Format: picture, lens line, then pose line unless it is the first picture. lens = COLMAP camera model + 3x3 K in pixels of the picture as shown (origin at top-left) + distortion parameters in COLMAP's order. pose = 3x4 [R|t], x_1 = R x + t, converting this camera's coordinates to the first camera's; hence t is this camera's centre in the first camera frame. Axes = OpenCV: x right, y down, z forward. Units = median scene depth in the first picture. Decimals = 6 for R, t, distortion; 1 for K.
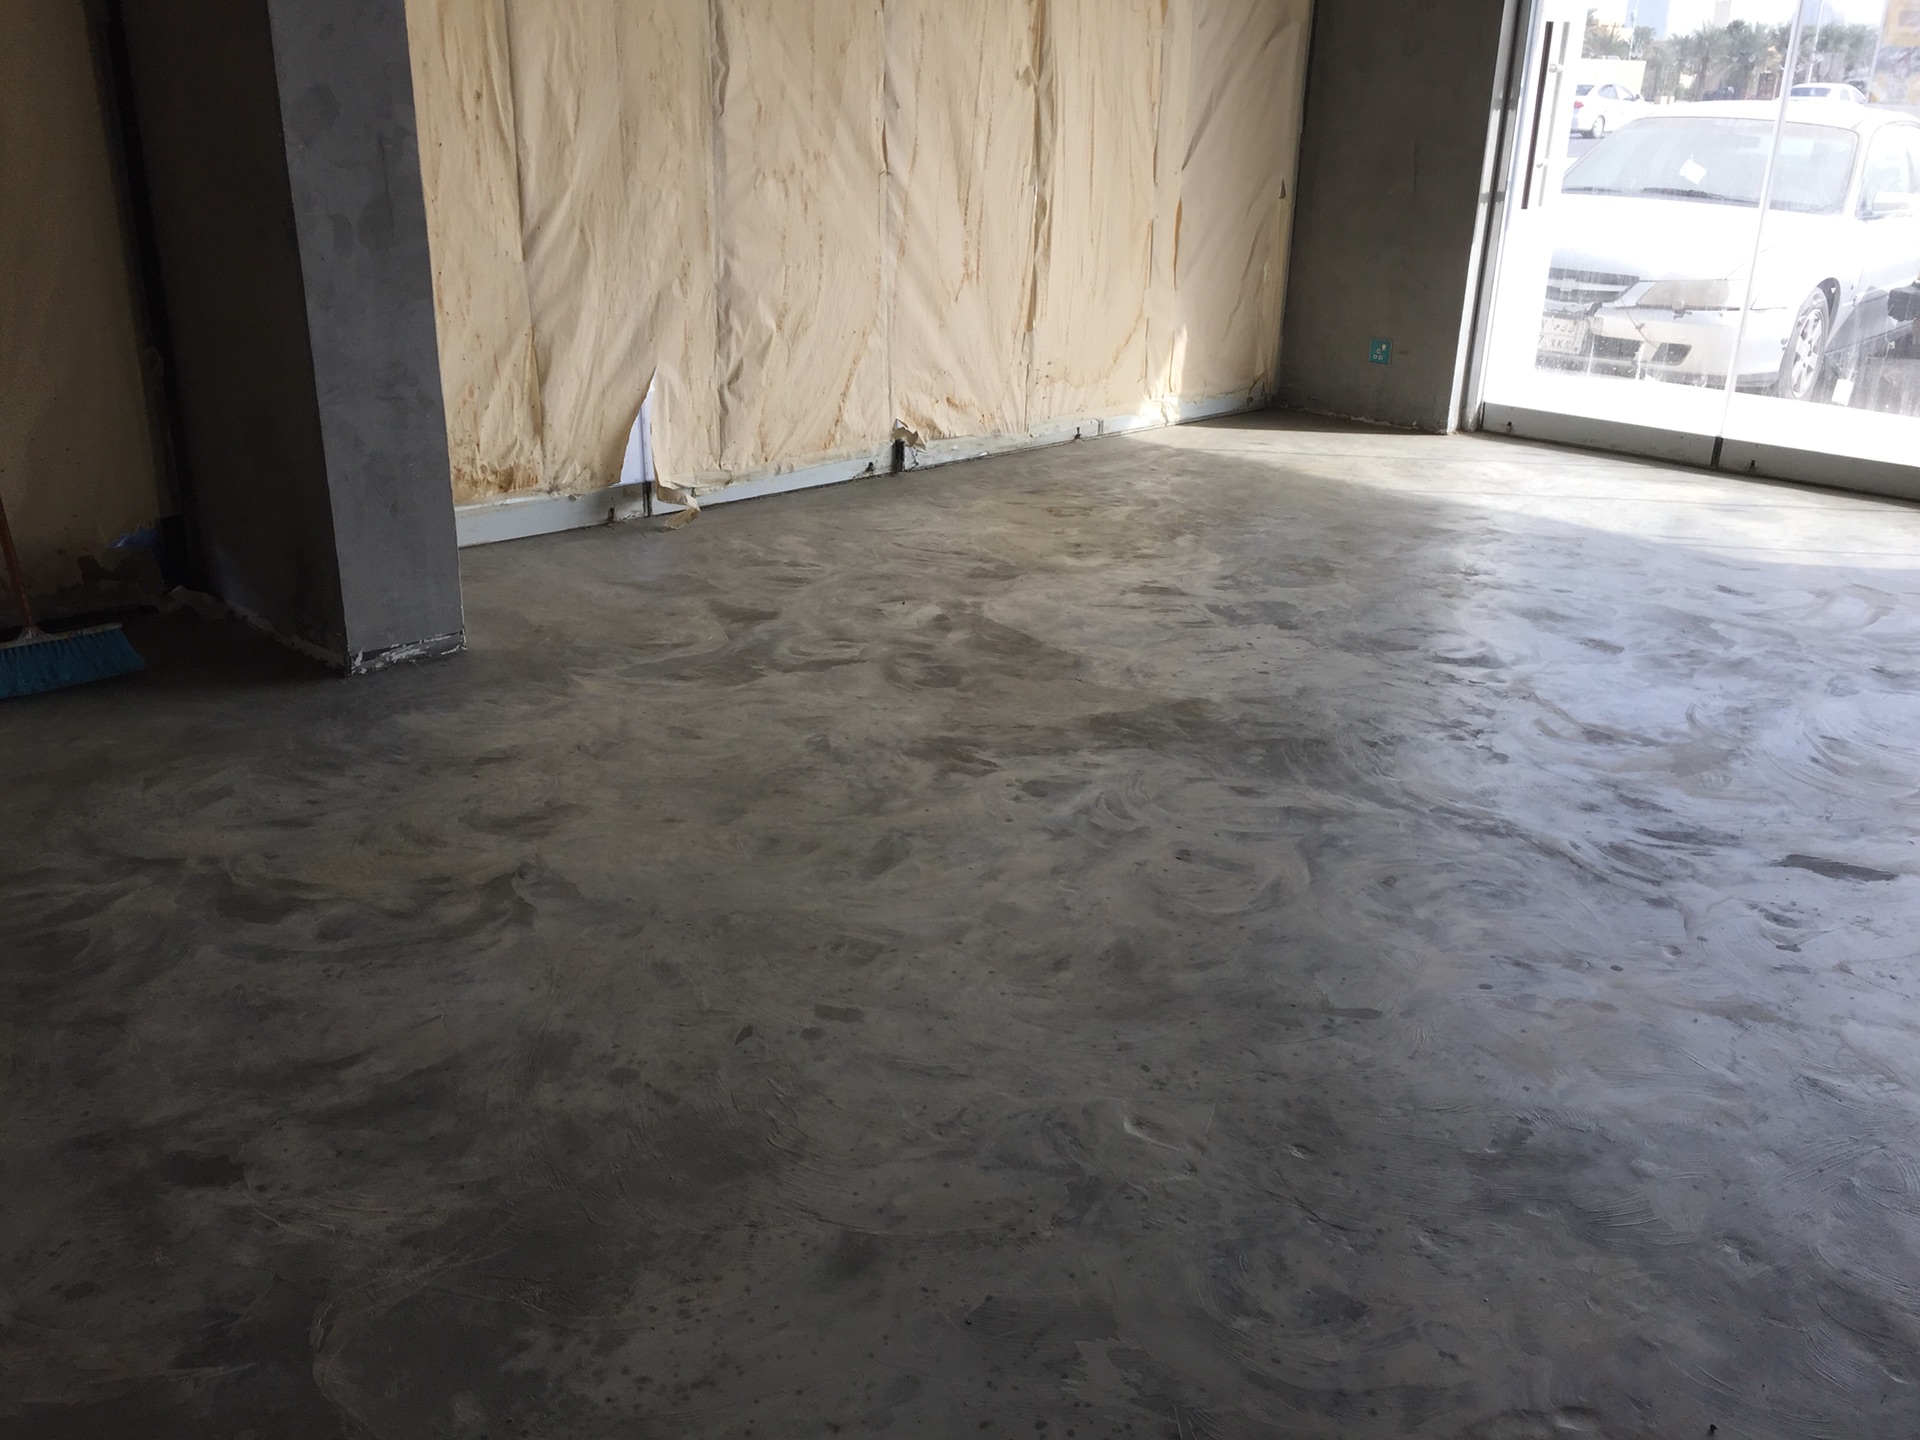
lens RADIAL K [[1621.3, 0, 952.9], [0, 1621.3, 724.3], [0, 0, 1]] dist [0.074399, -0.082315]
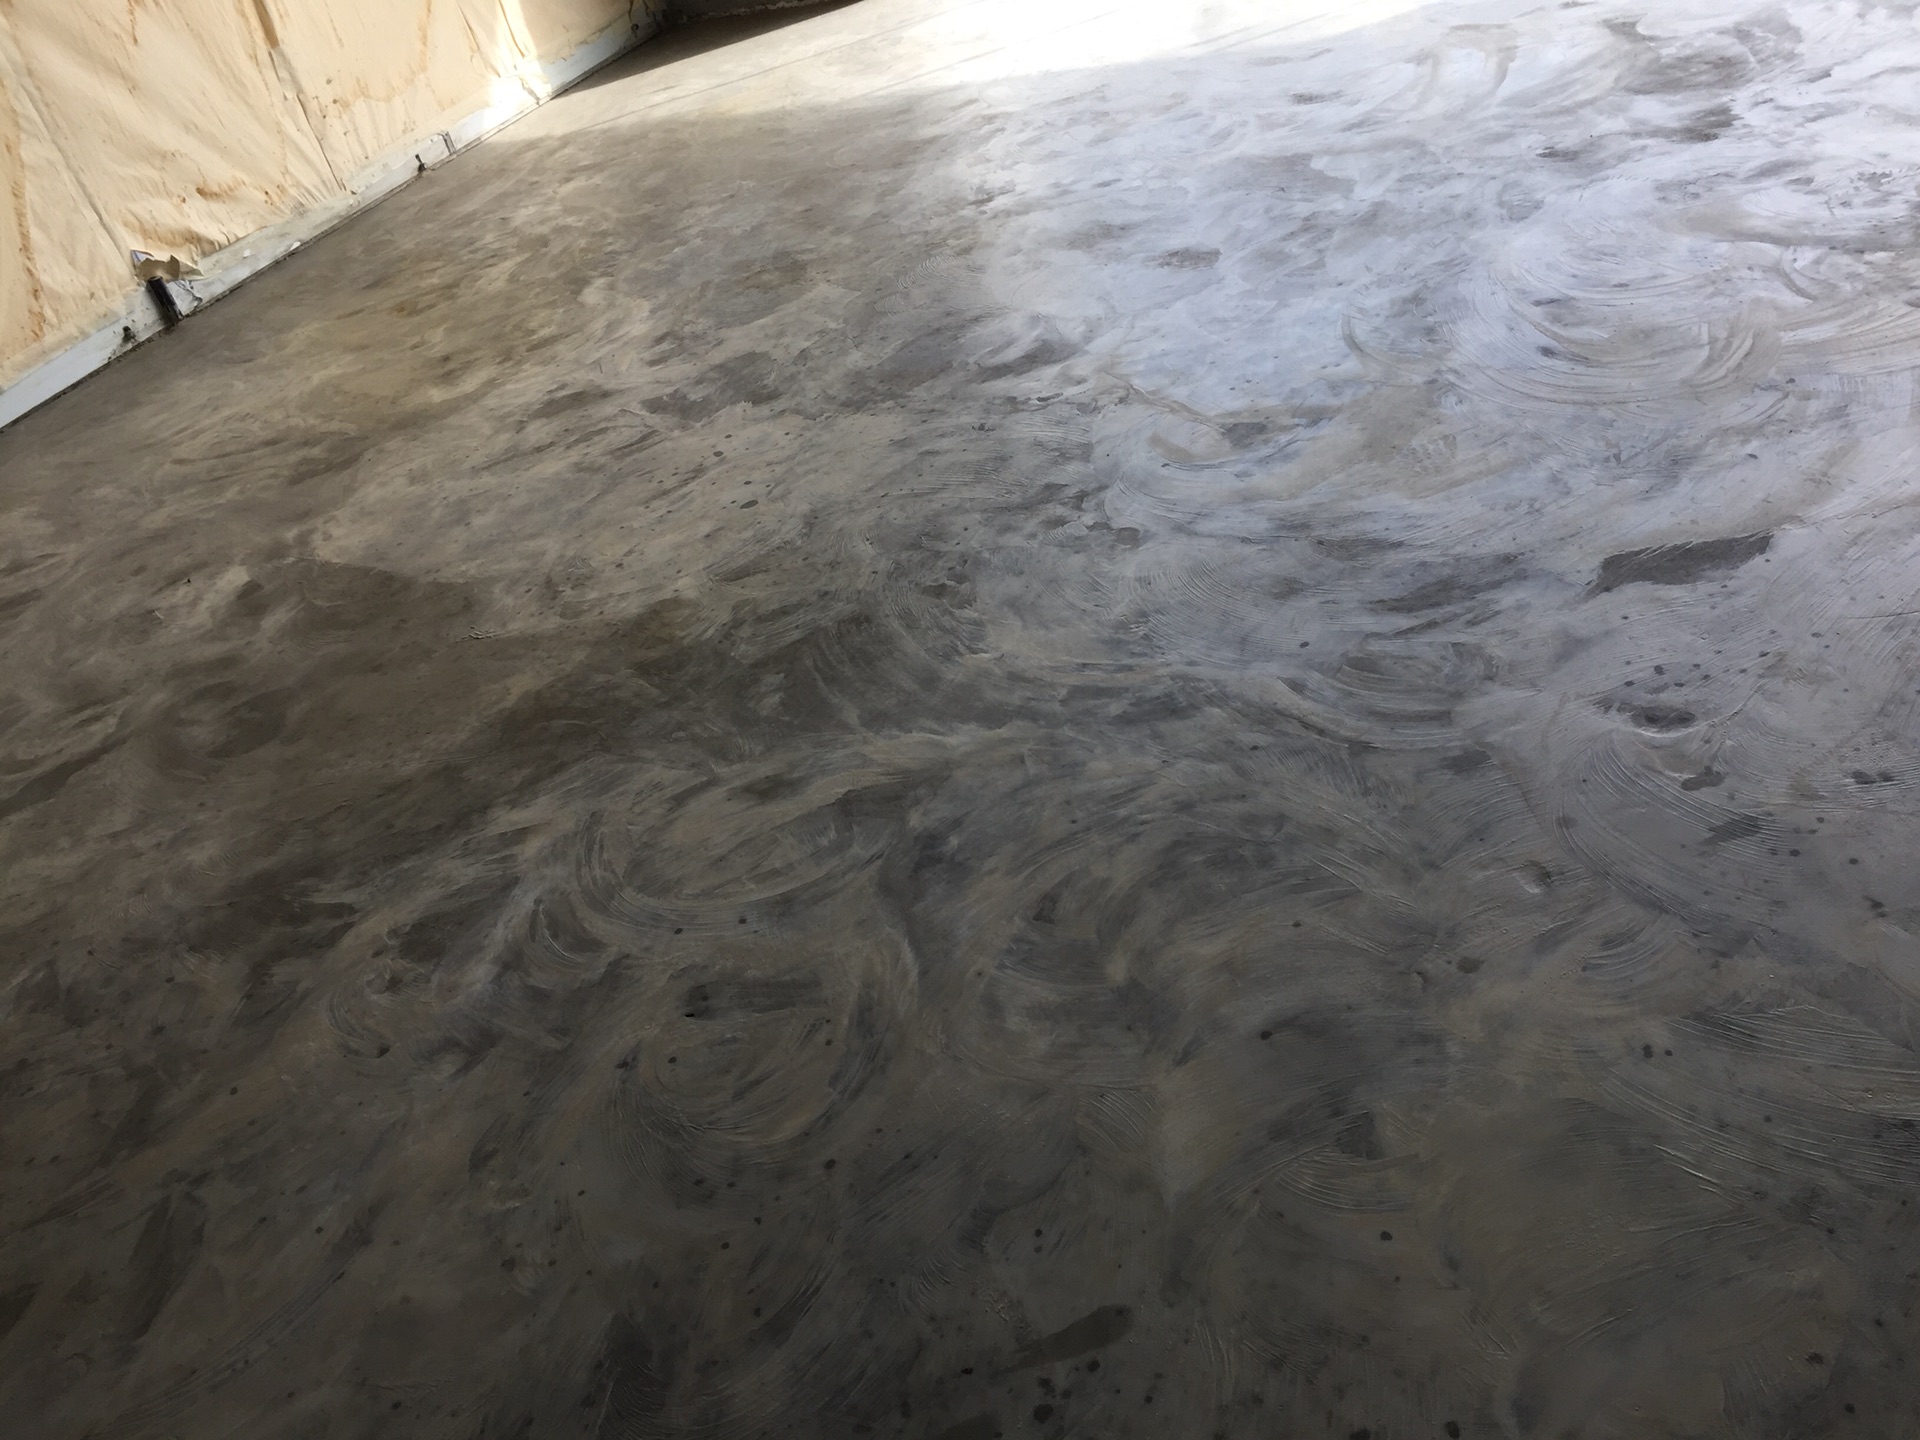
lens RADIAL K [[1621.3, 0, 959.6], [0, 1621.3, 705.9], [0, 0, 1]] dist [0.074399, -0.082315]
pose [[0.900428, -0.408311, 0.150040, 0.135808], [0.367468, 0.898542, 0.239979, -0.082484], [-0.232804, -0.160949, 0.959113, 0.350802]]
